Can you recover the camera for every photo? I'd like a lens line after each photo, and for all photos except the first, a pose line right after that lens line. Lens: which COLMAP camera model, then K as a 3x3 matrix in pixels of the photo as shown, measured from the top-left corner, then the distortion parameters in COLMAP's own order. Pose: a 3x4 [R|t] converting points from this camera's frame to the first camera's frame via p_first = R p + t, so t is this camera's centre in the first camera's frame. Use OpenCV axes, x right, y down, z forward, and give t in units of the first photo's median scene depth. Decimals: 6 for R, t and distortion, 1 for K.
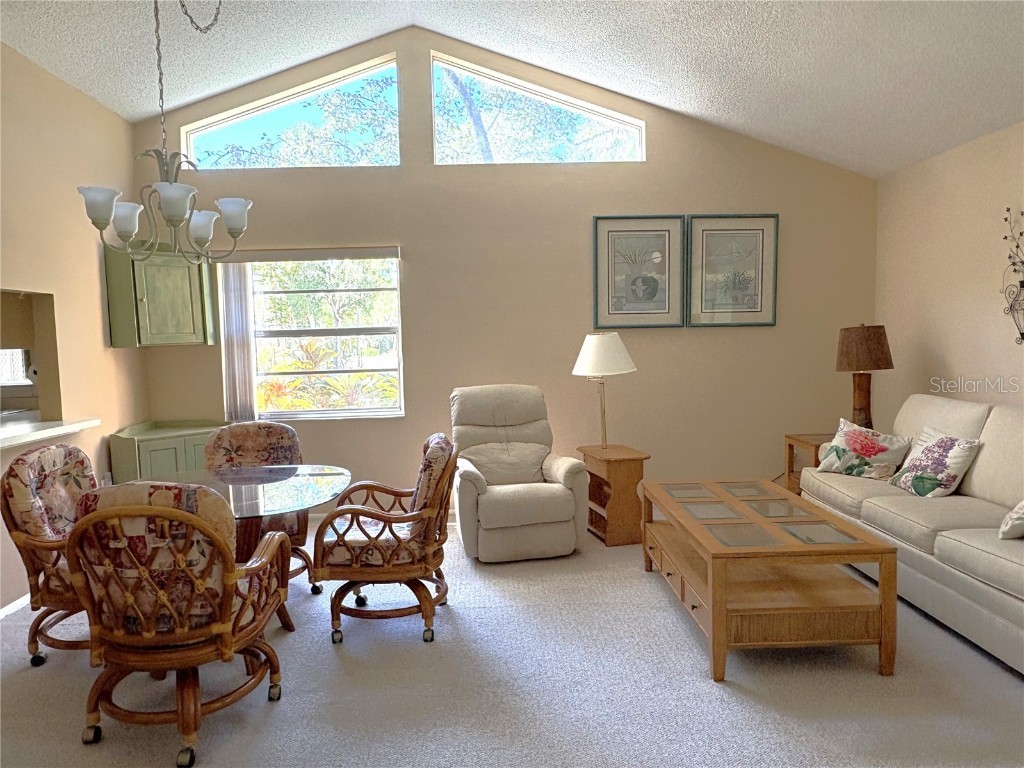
lens RADIAL K [[688.4, 0, 514.5], [0, 688.4, 387.0], [0, 0, 1]] dist [-0.002351, -0.001751]
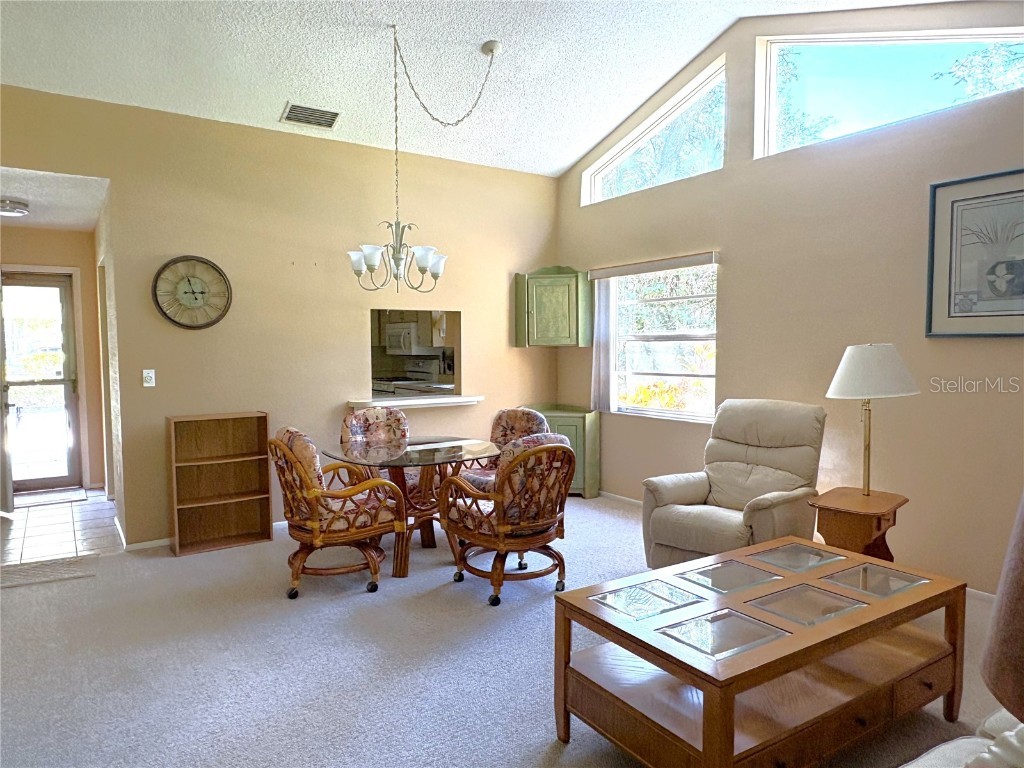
lens RADIAL K [[688.4, 0, 512.6], [0, 688.4, 381.6], [0, 0, 1]] dist [-0.002351, -0.001751]
pose [[0.510526, 0.068876, -0.857099, 0.583263], [-0.068808, 0.996863, 0.039121, -0.040011], [0.857104, 0.039003, 0.513664, 0.272961]]
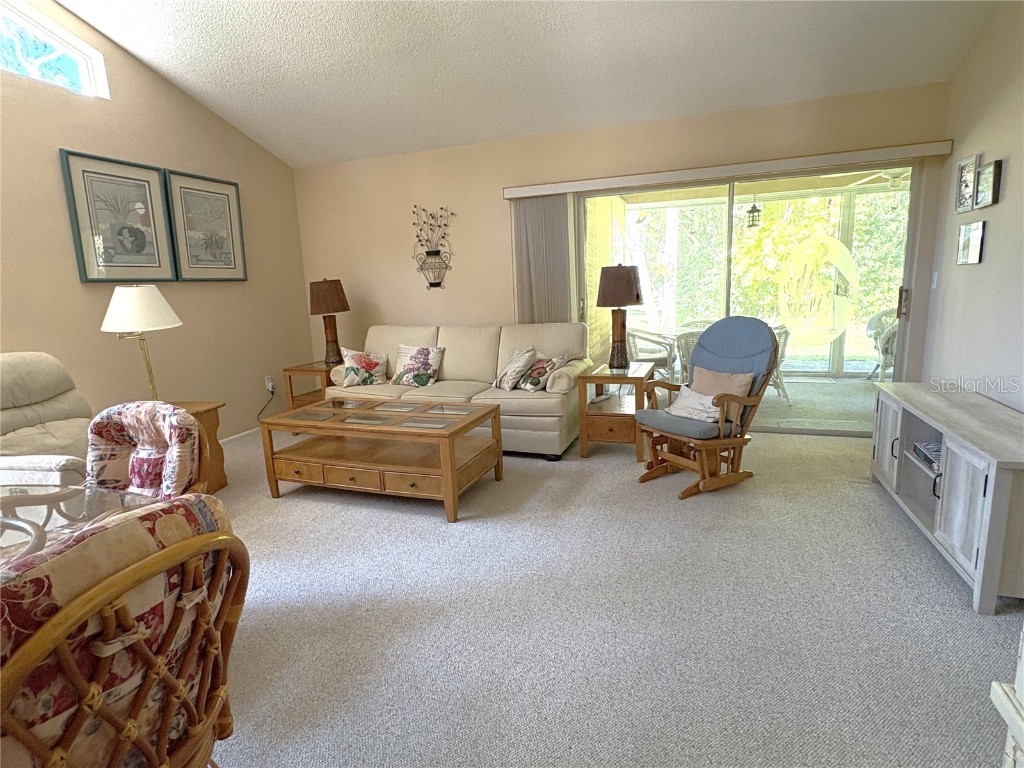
lens RADIAL K [[546.6, 0, 513.7], [0, 546.6, 380.6], [0, 0, 1]] dist [0.005664, 0.000181]
pose [[0.382604, -0.158995, 0.910129, -0.370624], [0.098714, 0.986477, 0.130835, 0.001967], [-0.918624, 0.039785, 0.393125, 0.249110]]
